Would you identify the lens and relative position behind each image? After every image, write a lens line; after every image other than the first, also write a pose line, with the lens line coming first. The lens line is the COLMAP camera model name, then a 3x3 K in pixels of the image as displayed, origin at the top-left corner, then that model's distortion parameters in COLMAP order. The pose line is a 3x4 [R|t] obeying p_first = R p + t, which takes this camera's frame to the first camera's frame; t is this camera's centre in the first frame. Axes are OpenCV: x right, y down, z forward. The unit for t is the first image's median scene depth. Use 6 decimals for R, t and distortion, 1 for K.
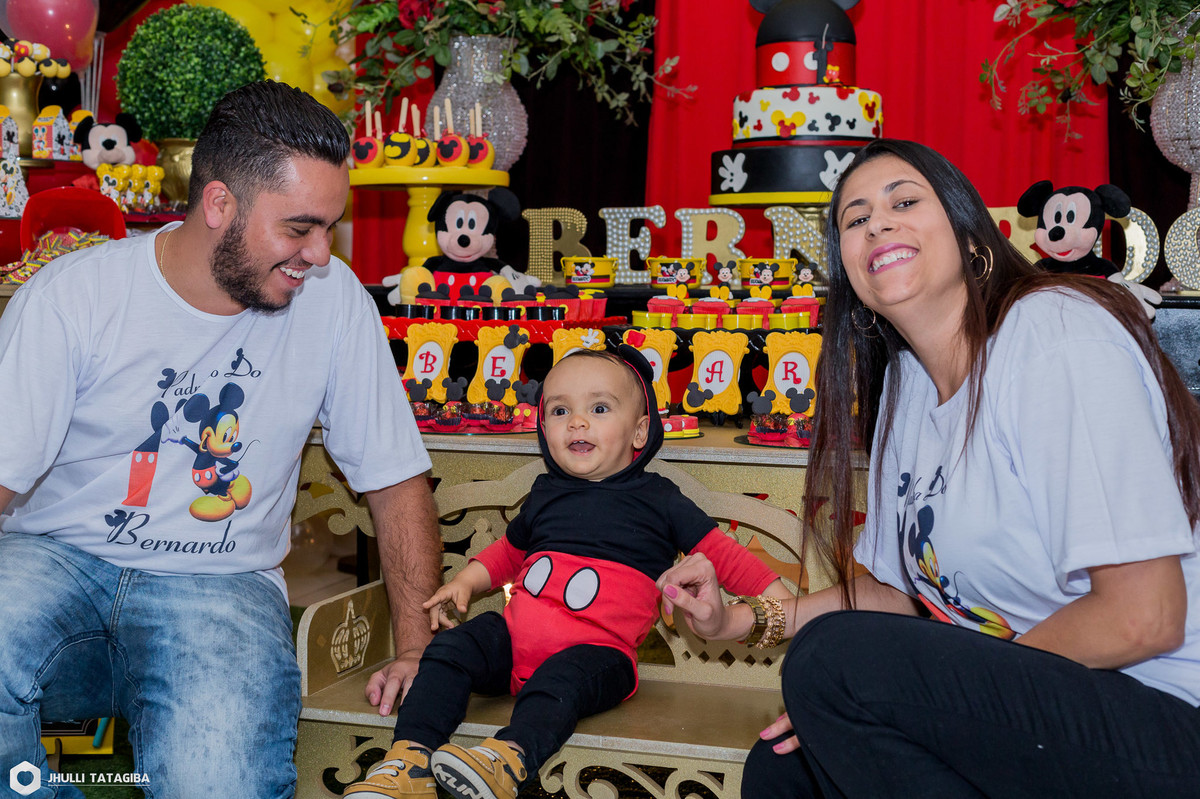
lens RADIAL K [[1788.9, 0, 600.0], [0, 1788.9, 399.5], [0, 0, 1]] dist [0.006024, 0.010681]
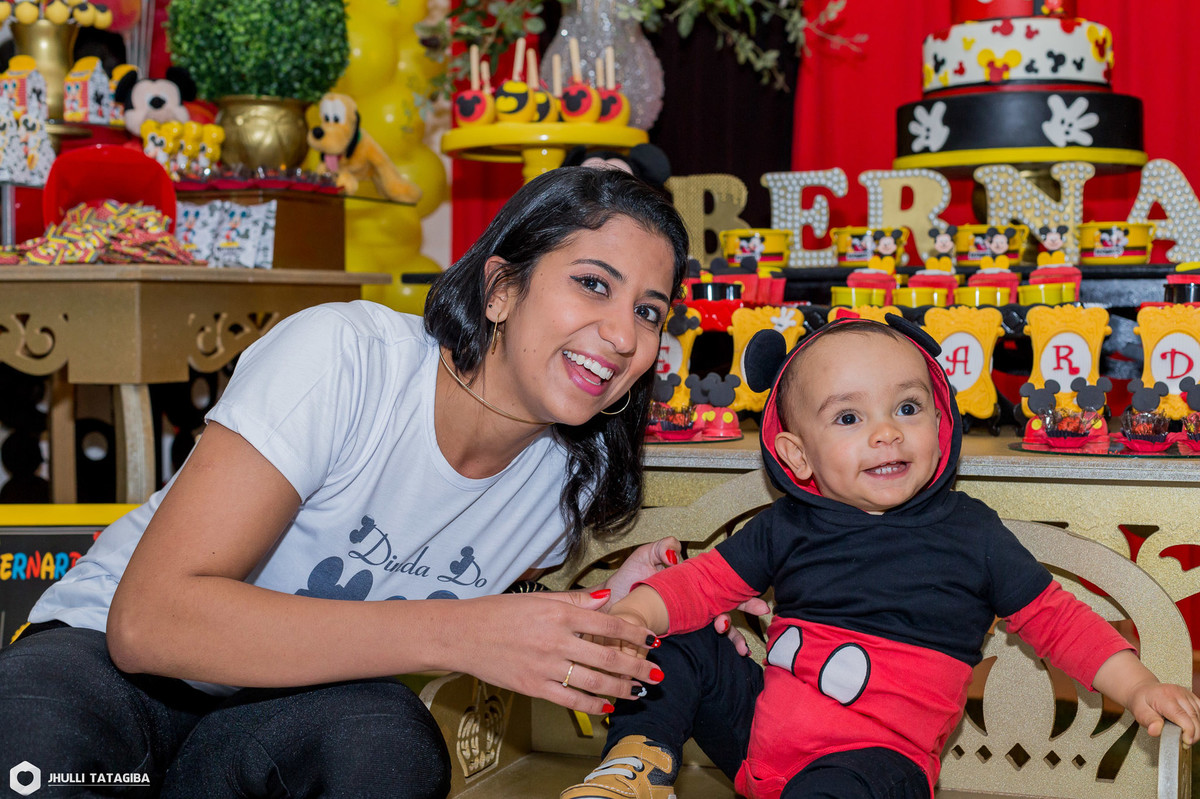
lens RADIAL K [[1788.9, 0, 600.0], [0, 1788.9, 399.5], [0, 0, 1]] dist [0.006024, 0.010681]
pose [[0.999365, -0.008125, -0.034683, -0.046404], [0.007160, 0.999587, -0.027842, 0.016090], [0.034895, 0.027576, 0.999010, 0.199712]]
